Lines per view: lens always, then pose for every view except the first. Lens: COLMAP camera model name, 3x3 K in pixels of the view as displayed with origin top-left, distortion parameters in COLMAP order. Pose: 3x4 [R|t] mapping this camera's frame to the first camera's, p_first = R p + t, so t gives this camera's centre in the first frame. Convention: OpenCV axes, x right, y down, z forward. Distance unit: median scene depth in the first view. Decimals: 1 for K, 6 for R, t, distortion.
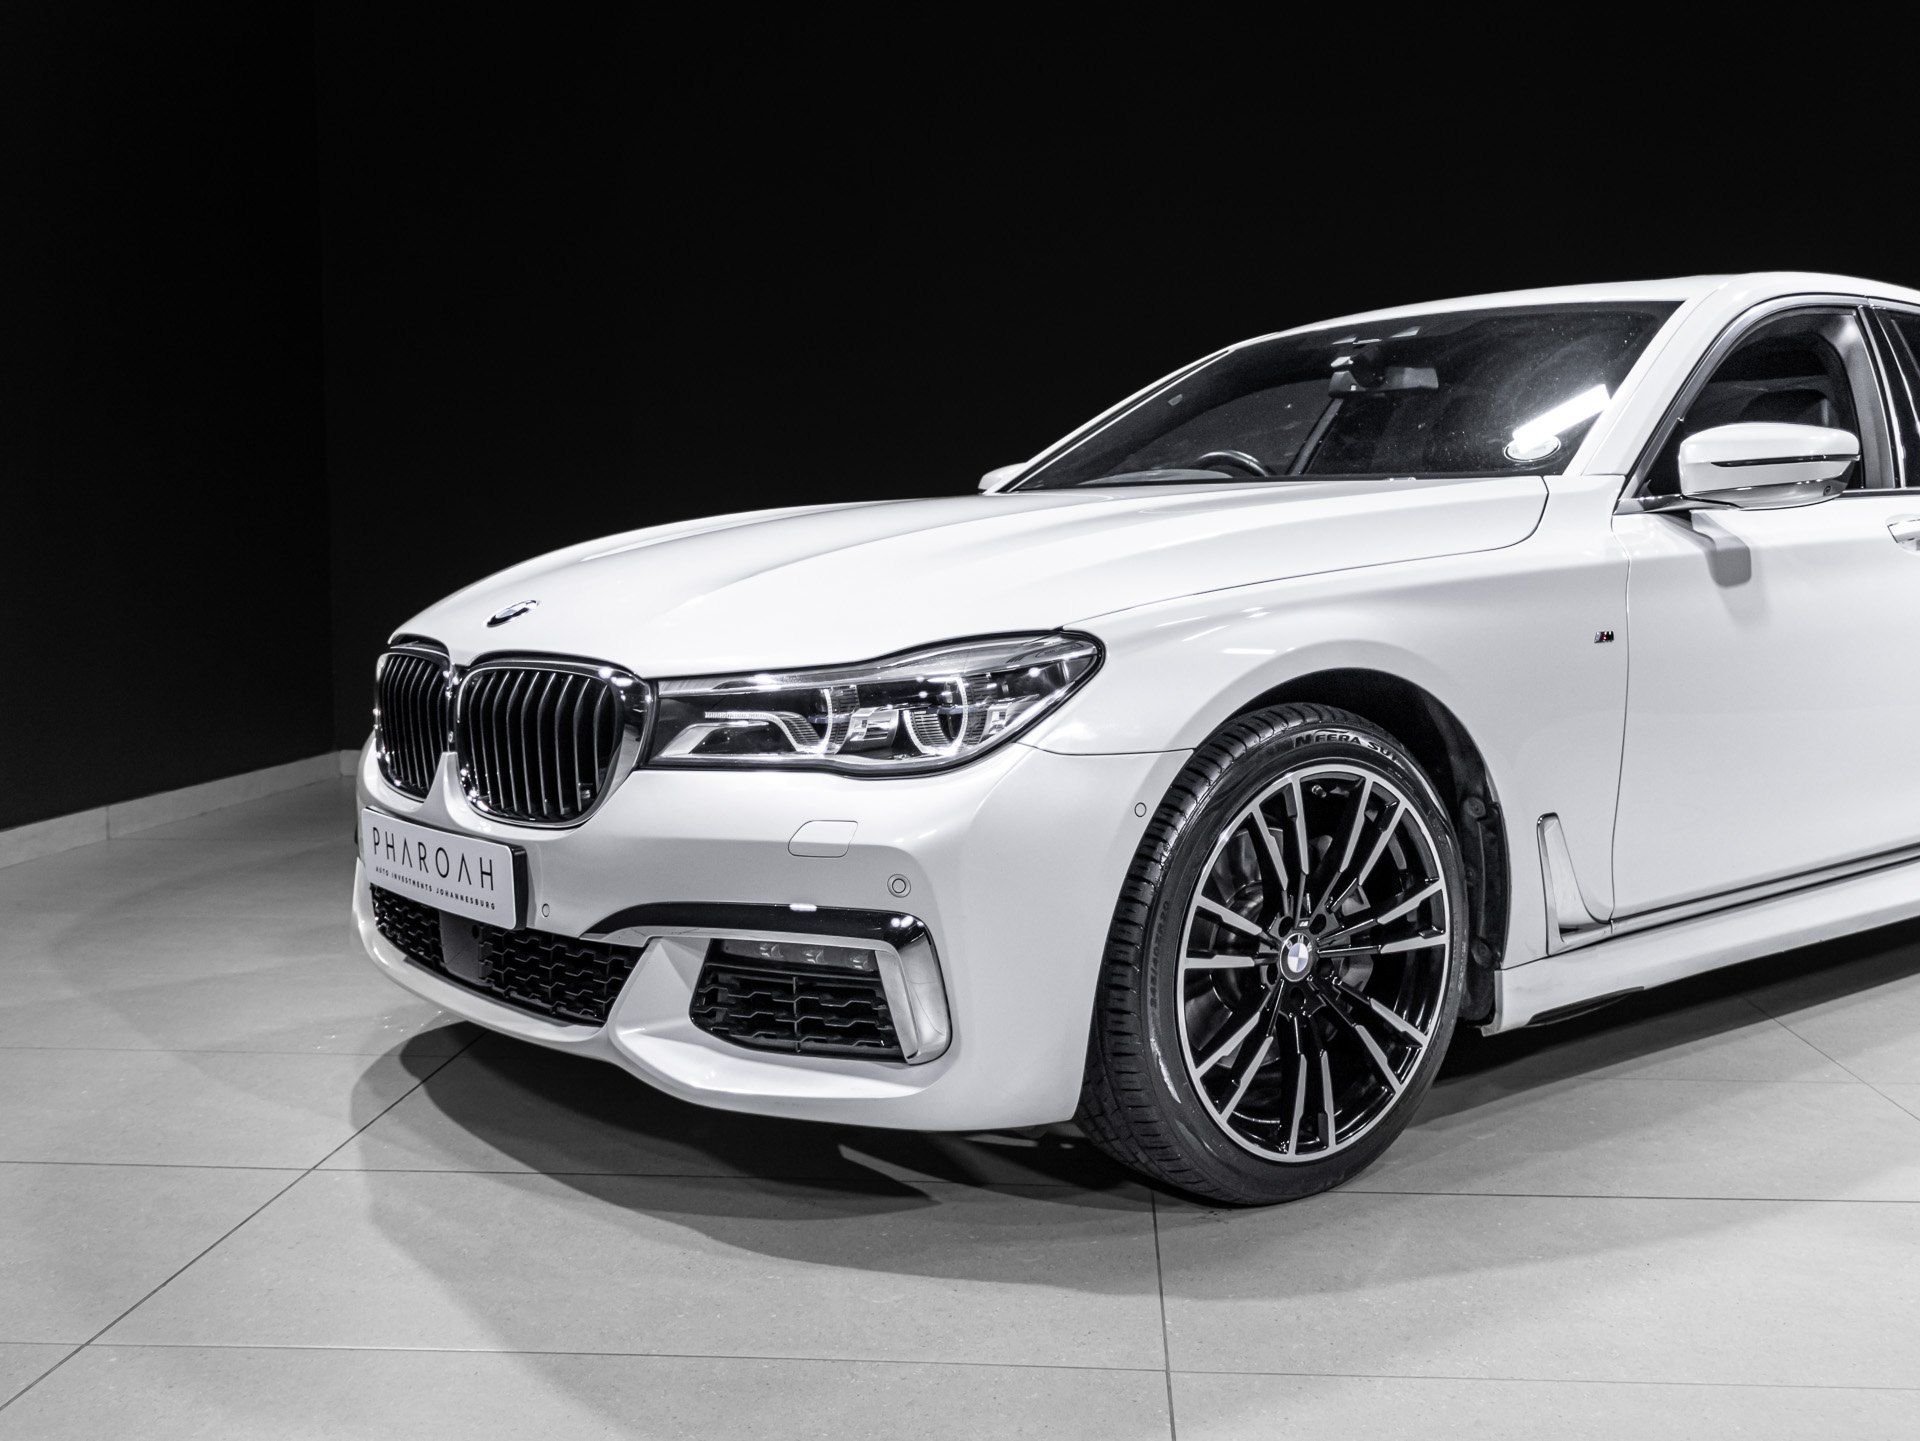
lens RADIAL K [[1947.5, 0, 966.8], [0, 1947.5, 683.1], [0, 0, 1]] dist [0.009683, 0.015403]
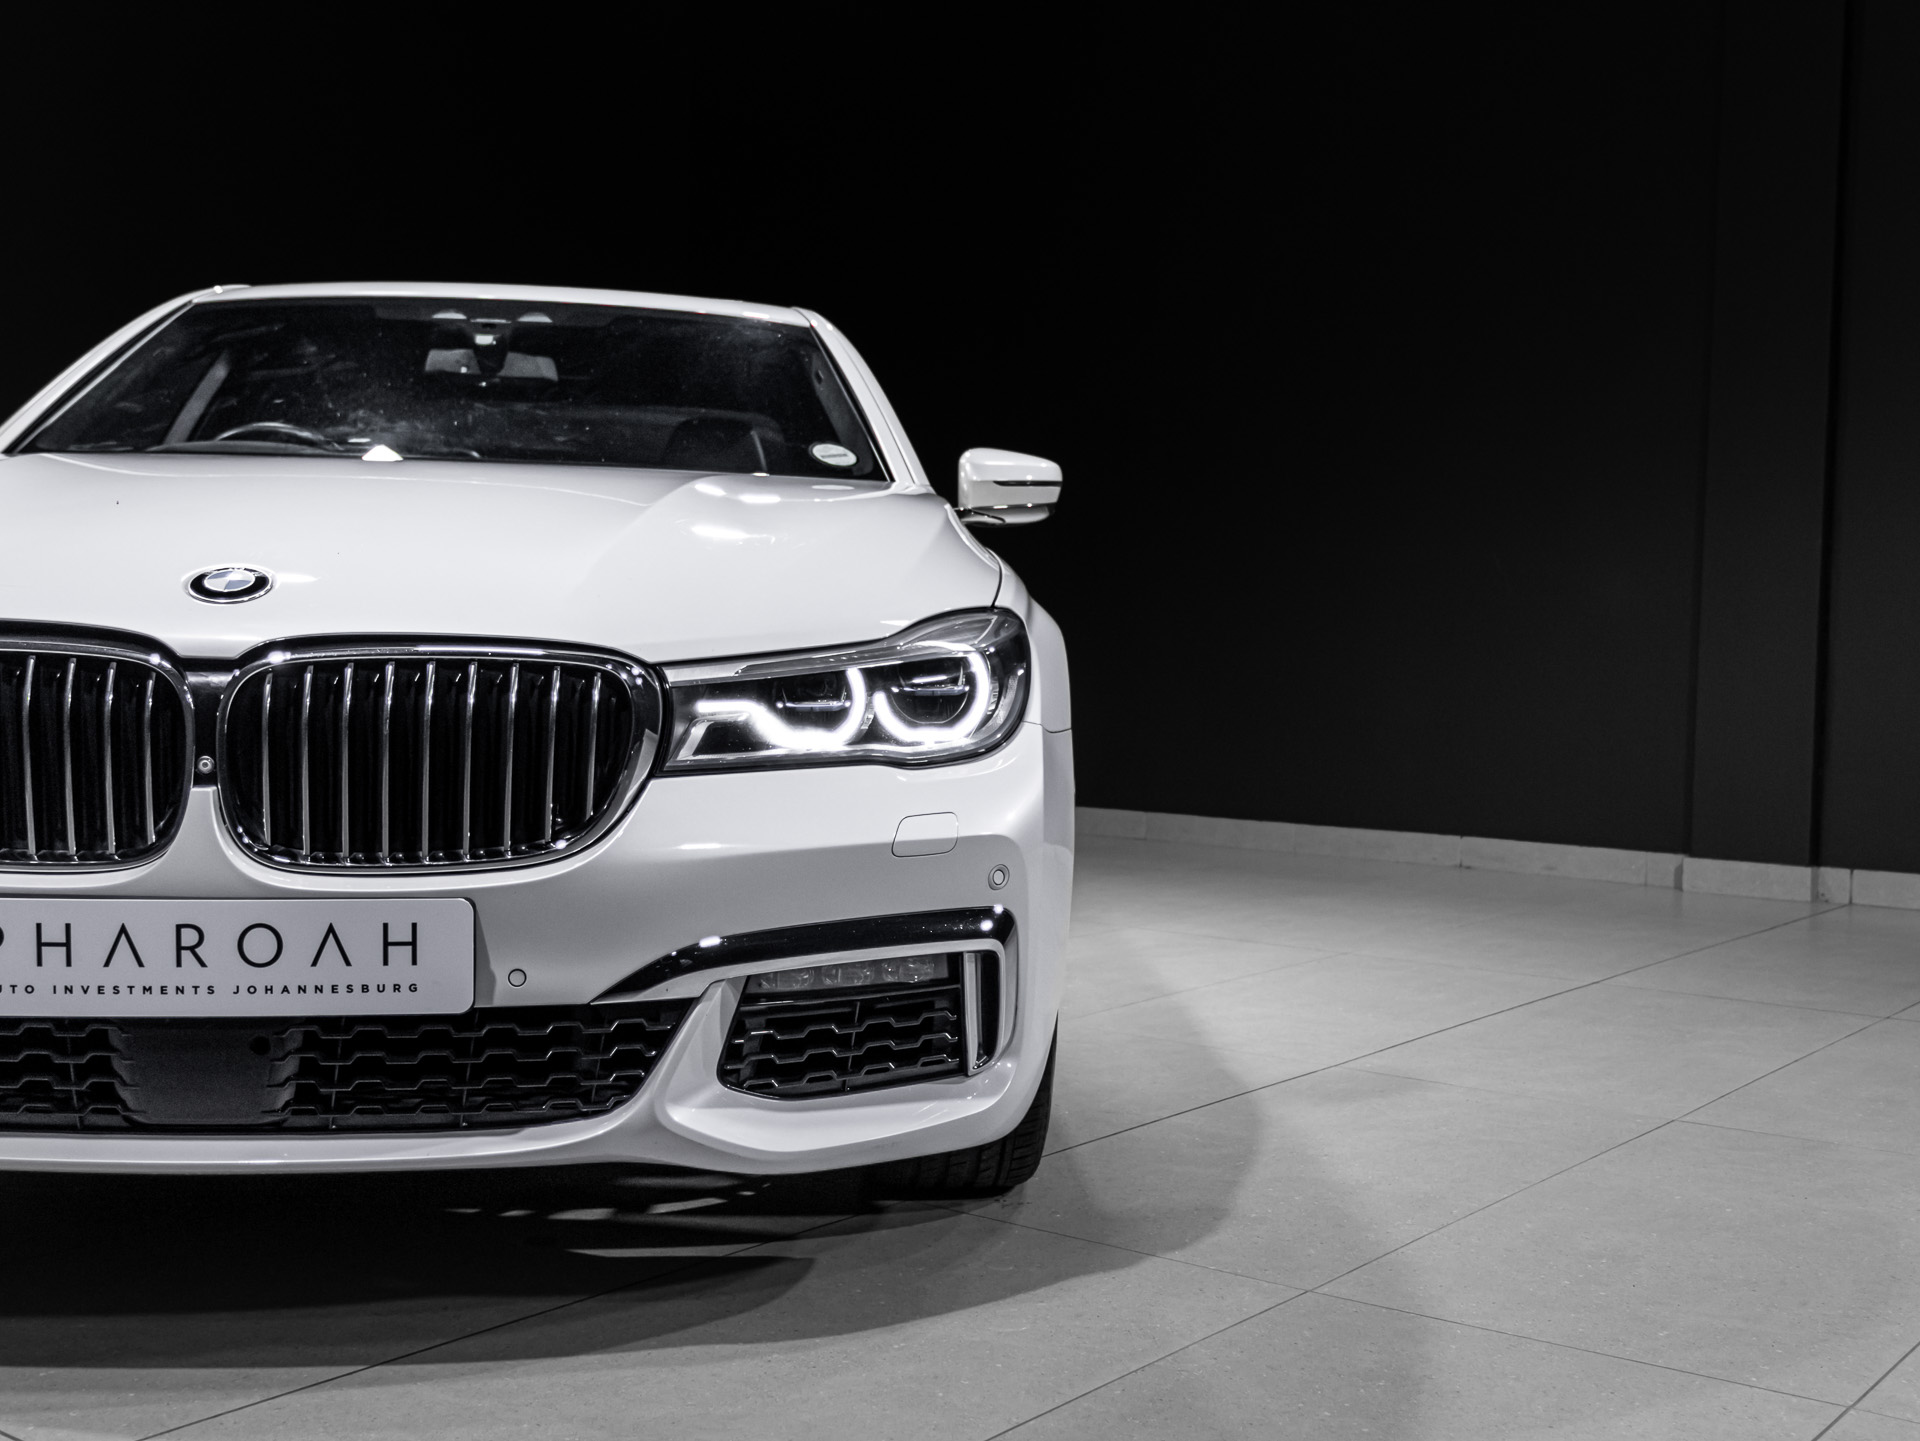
lens RADIAL K [[2206.7, 0, 954.5], [0, 2206.7, 720.2], [0, 0, 1]] dist [0.061016, -0.032842]
pose [[0.557557, -0.026049, 0.829730, -0.790278], [0.042364, 0.999098, 0.002898, 0.021882], [-0.829057, 0.033534, 0.558157, 0.368980]]
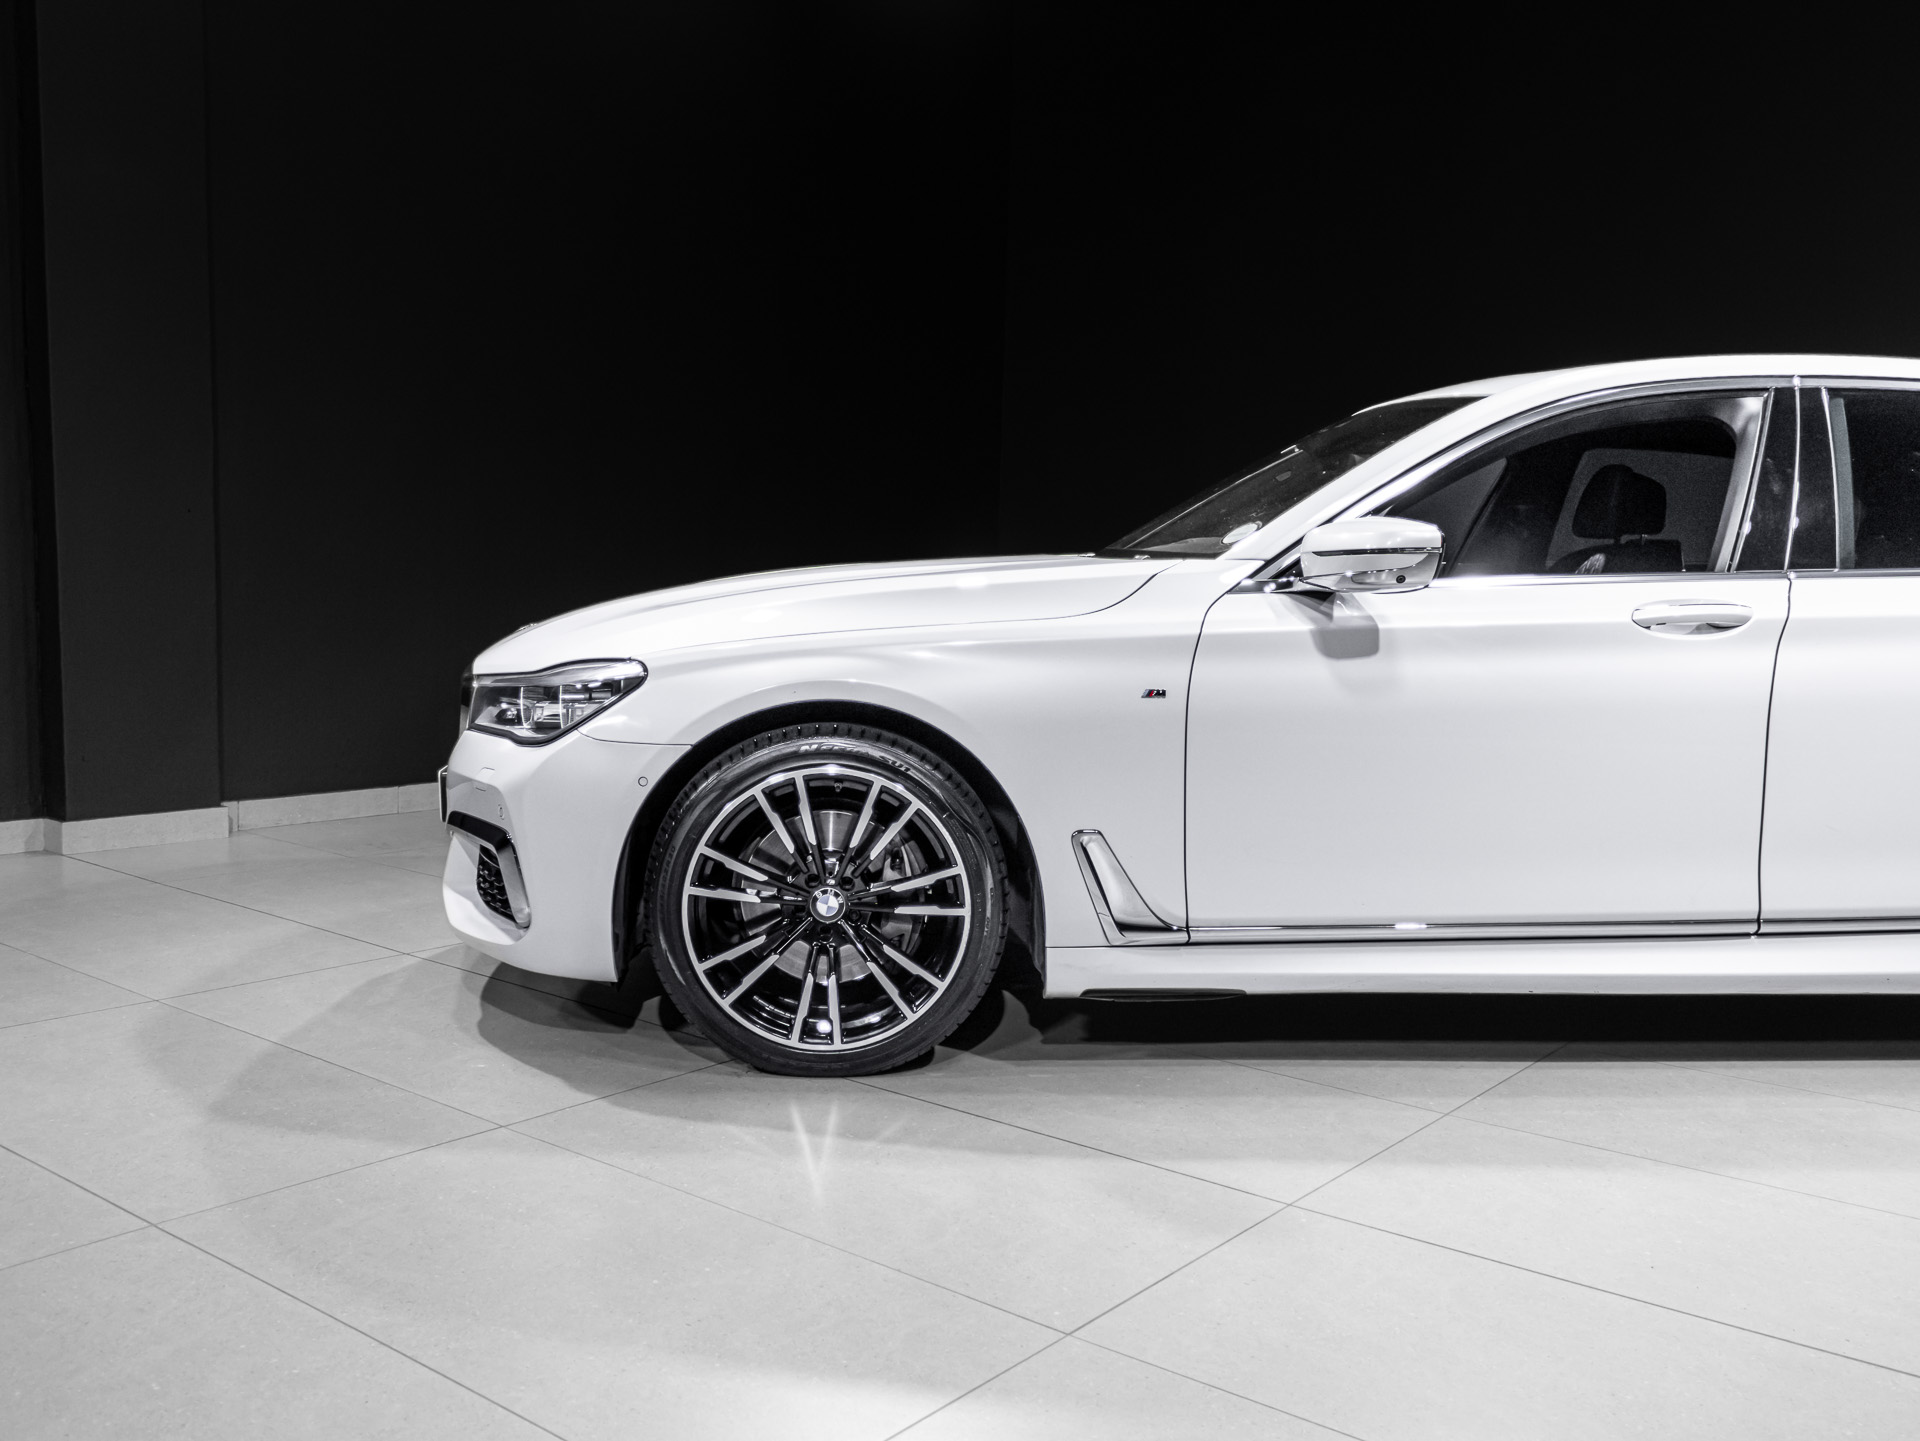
lens RADIAL K [[1741.5, 0, 951.0], [0, 1741.5, 715.2], [0, 0, 1]] dist [0.018064, -0.016922]
pose [[0.813828, 0.075660, -0.576160, 0.936942], [-0.064703, 0.997121, 0.039546, -0.048647], [0.577493, 0.005096, 0.816380, 0.036074]]
